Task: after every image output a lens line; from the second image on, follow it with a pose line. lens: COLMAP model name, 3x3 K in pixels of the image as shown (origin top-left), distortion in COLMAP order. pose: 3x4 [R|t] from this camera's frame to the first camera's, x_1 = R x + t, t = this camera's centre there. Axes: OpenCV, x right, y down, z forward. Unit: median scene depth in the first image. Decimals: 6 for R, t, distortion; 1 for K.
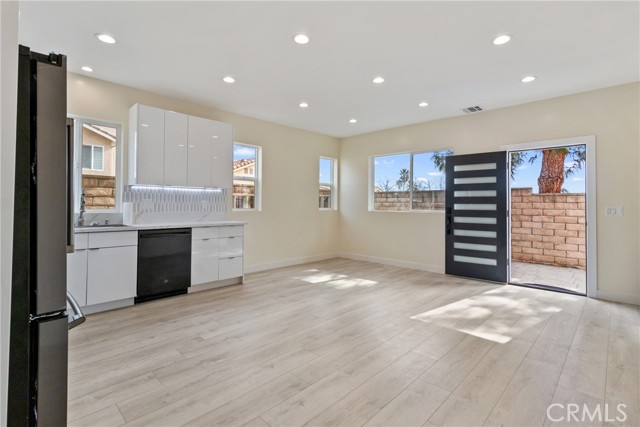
lens RADIAL K [[299.0, 0, 318.6], [0, 299.0, 209.6], [0, 0, 1]] dist [0.000151, 0.000234]
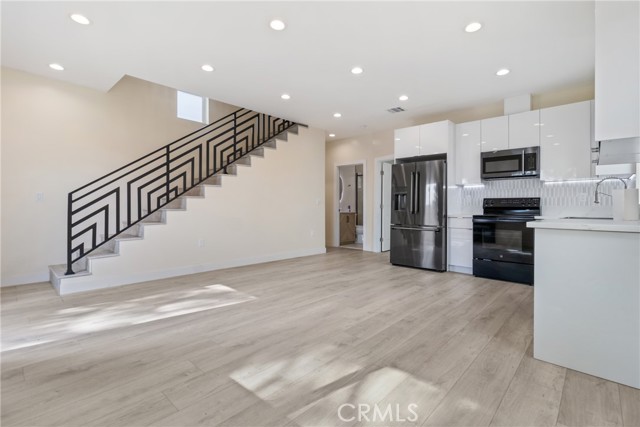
lens RADIAL K [[299.0, 0, 320.2], [0, 299.0, 214.5], [0, 0, 1]] dist [0.000151, 0.000234]
pose [[-0.999406, -0.004164, -0.034203, 0.120795], [-0.004296, 0.999984, 0.003783, 0.055483], [0.034186, 0.003927, -0.999408, 1.959889]]
